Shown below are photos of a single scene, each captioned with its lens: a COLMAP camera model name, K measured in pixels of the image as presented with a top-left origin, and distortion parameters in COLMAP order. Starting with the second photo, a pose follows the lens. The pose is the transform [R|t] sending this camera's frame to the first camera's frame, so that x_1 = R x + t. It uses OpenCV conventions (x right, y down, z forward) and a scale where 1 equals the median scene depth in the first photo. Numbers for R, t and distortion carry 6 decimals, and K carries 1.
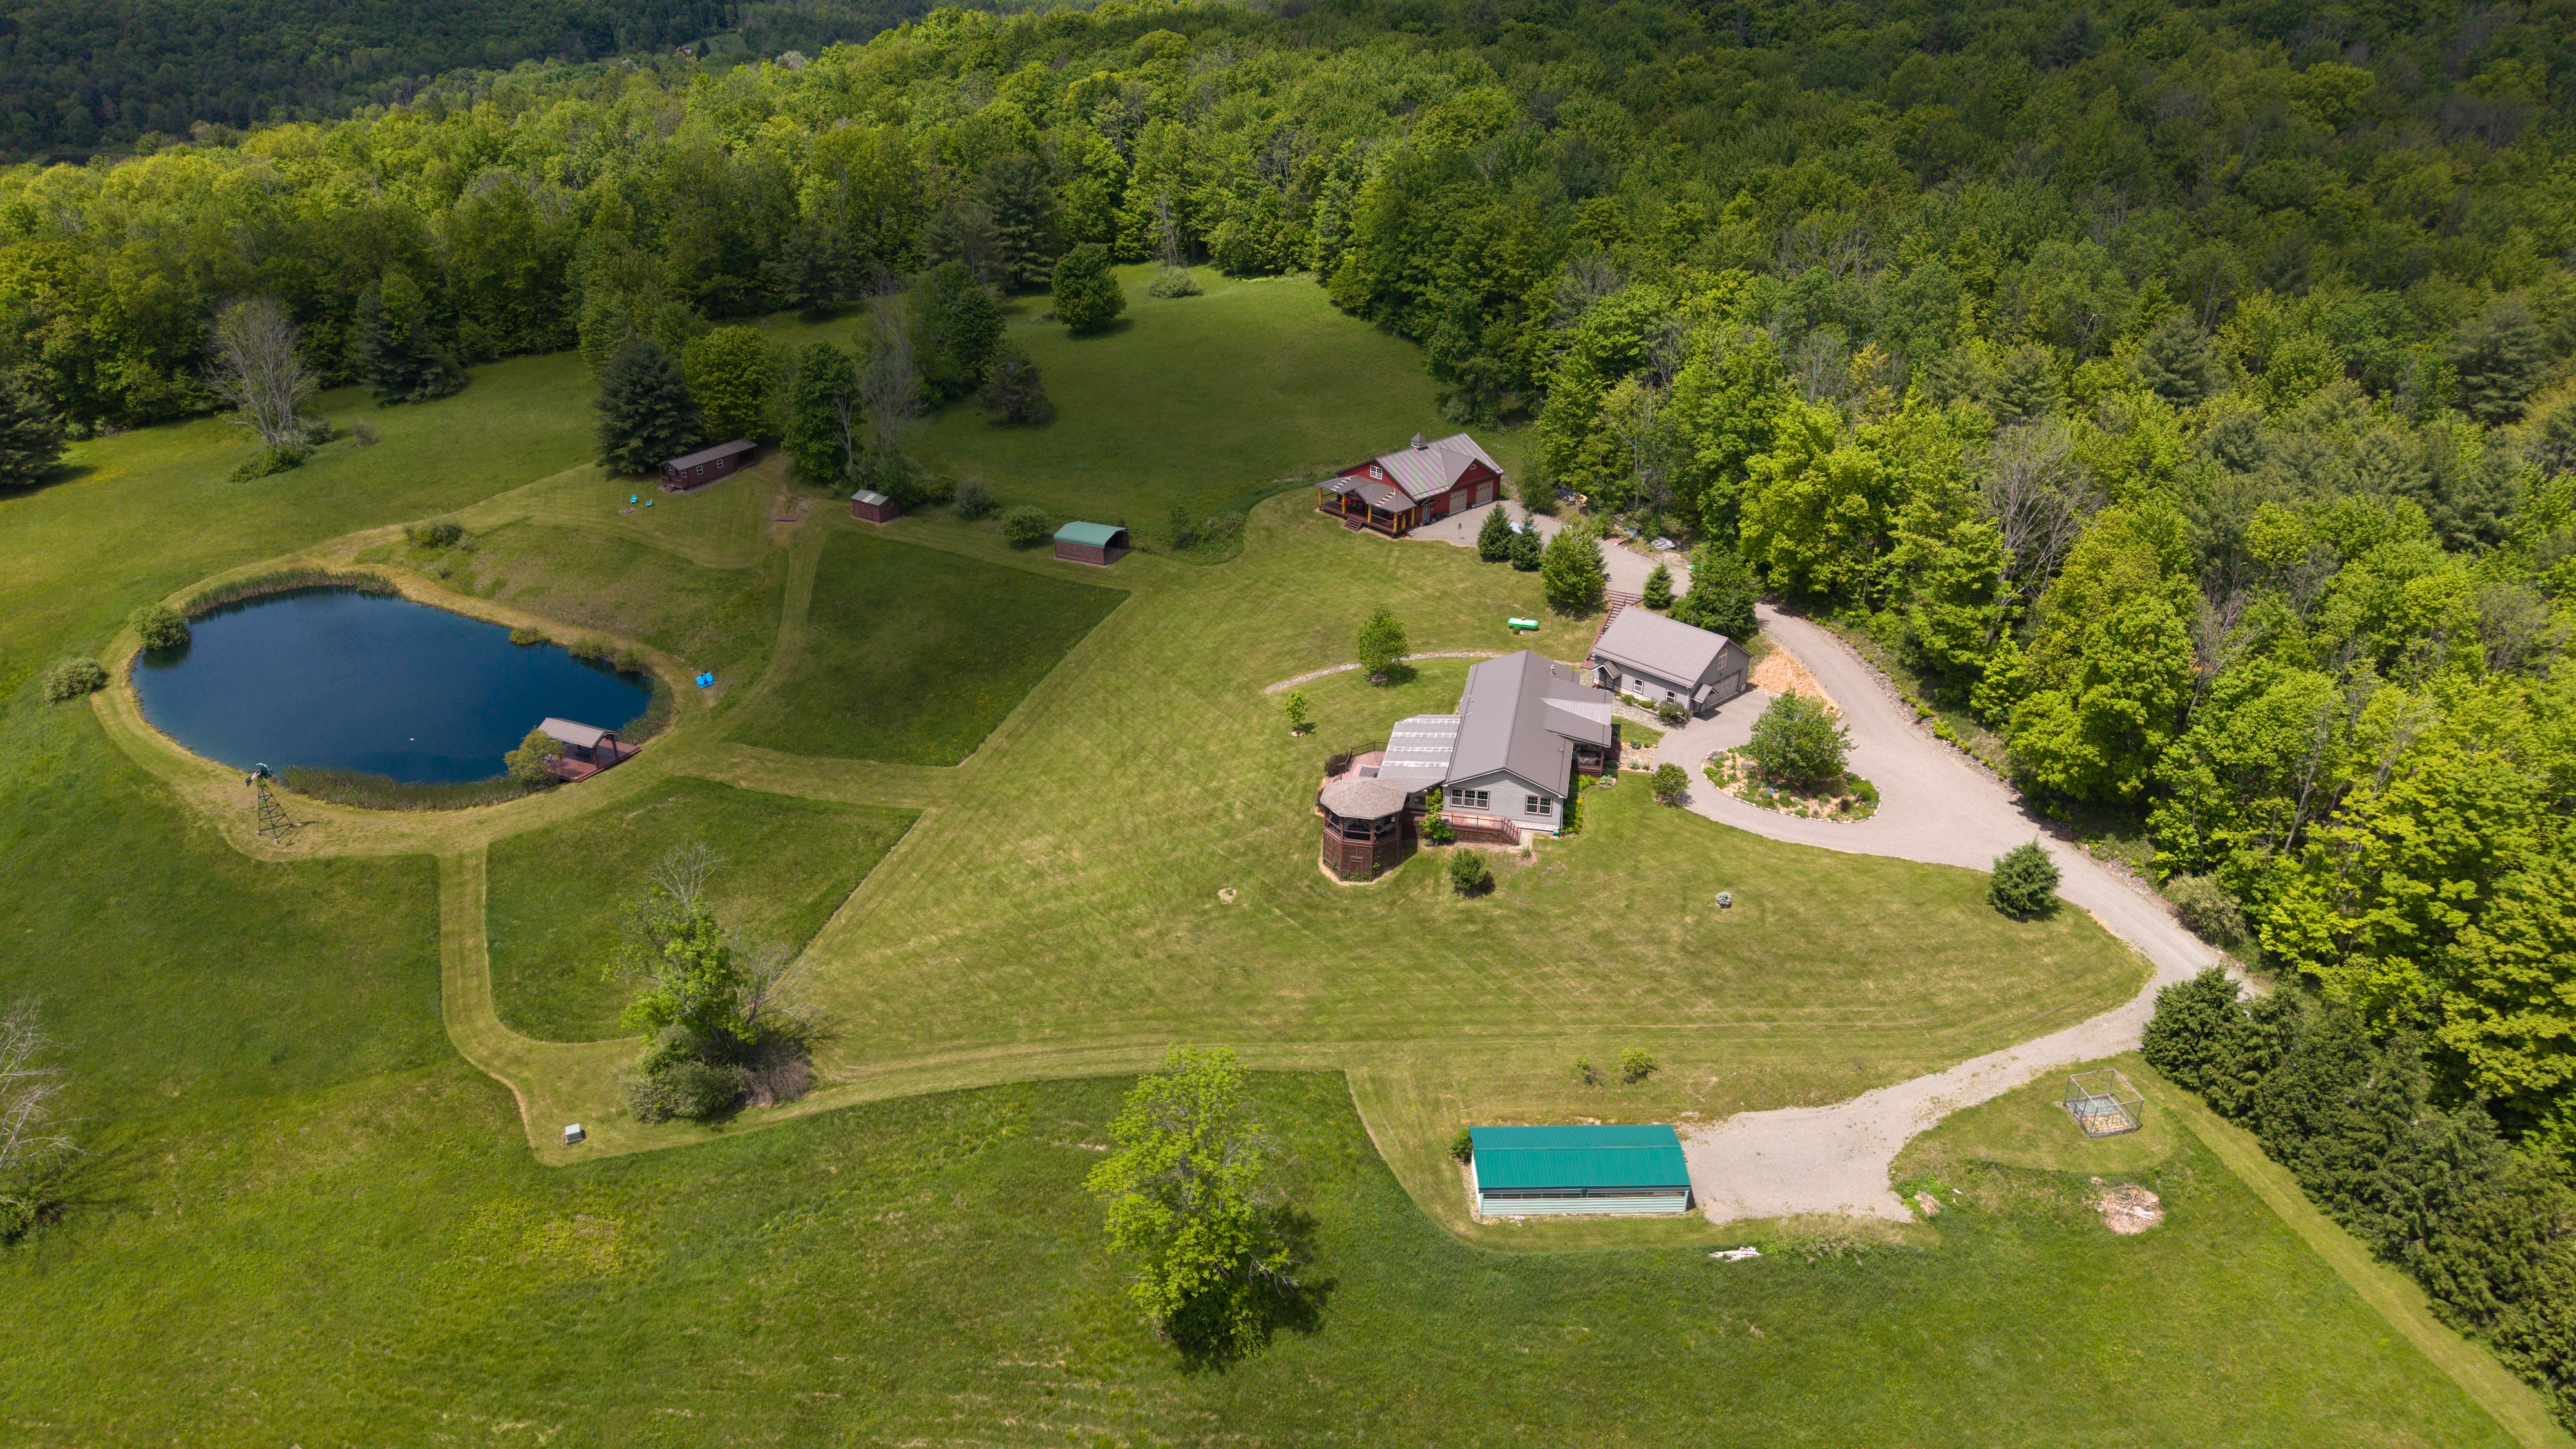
lens RADIAL K [[1762.9, 0, 1288.0], [0, 1762.9, 724.5], [0, 0, 1]] dist [0.063377, -0.079328]
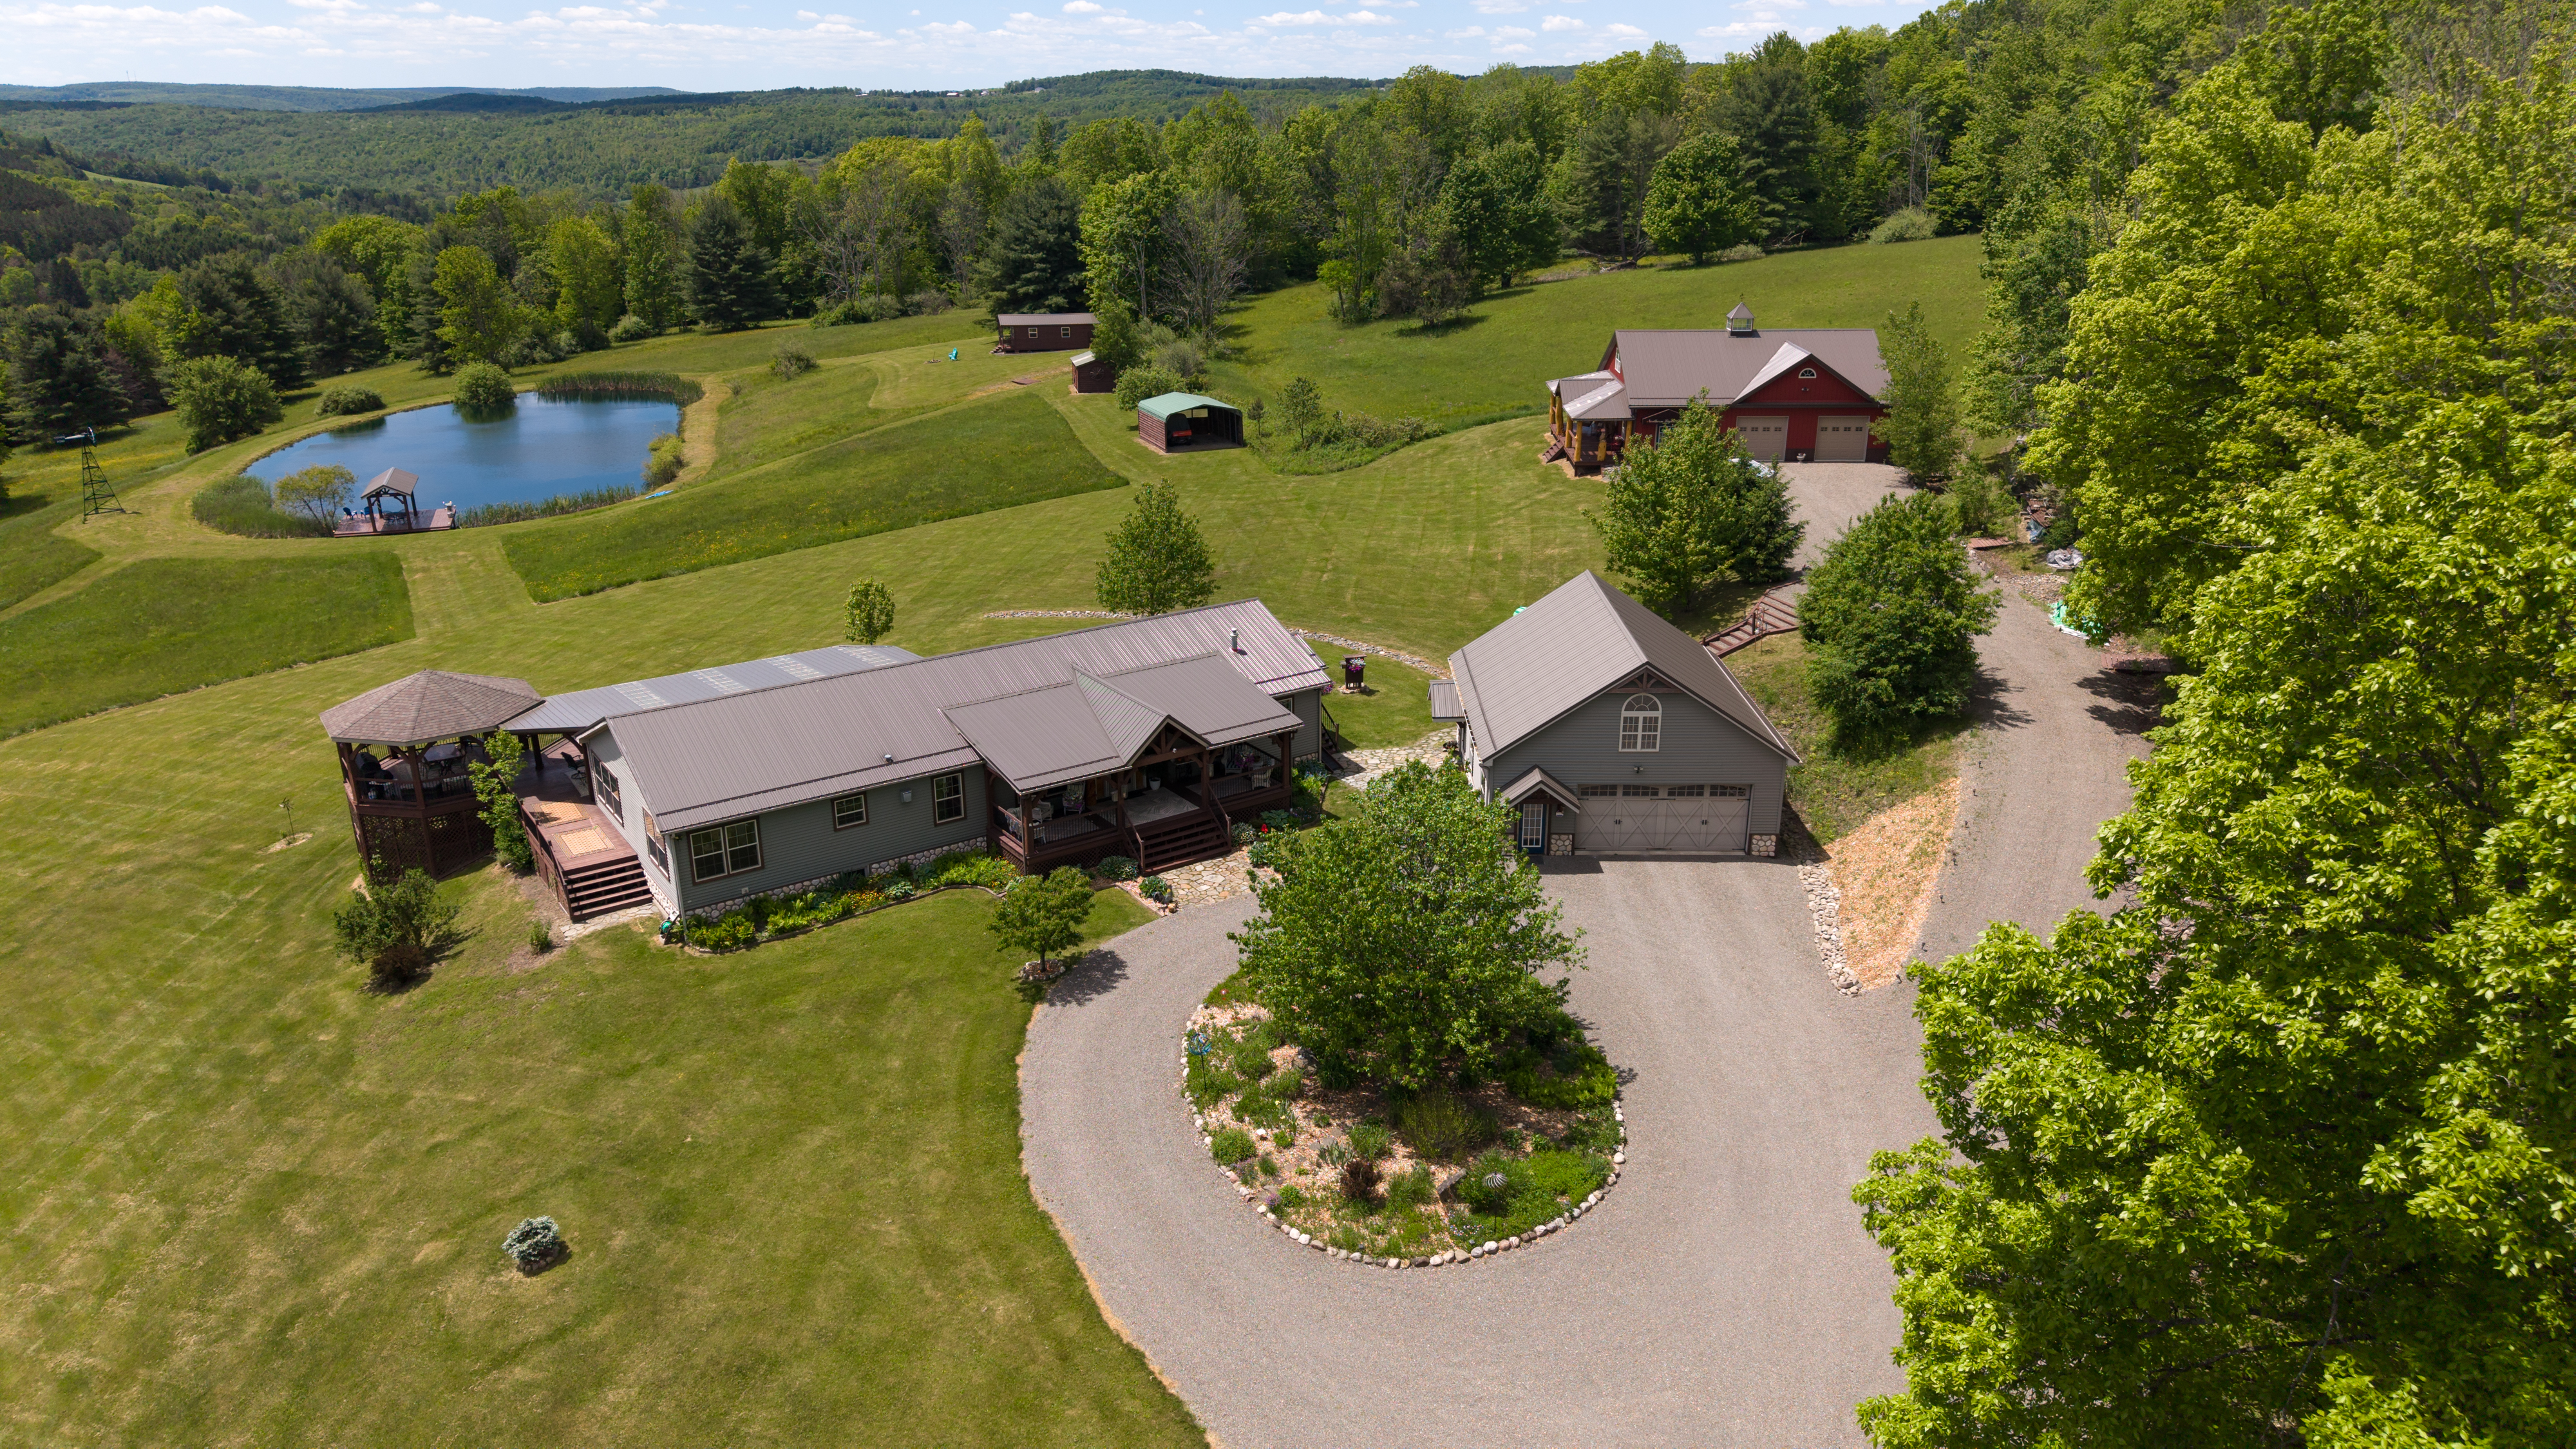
lens RADIAL K [[1762.9, 0, 1288.0], [0, 1762.9, 724.5], [0, 0, 1]] dist [0.063377, -0.079328]
pose [[0.728376, 0.222741, -0.647962, 0.516710], [-0.292587, 0.956239, -0.000185, -0.017317], [0.619565, 0.189720, 0.761672, 0.855358]]
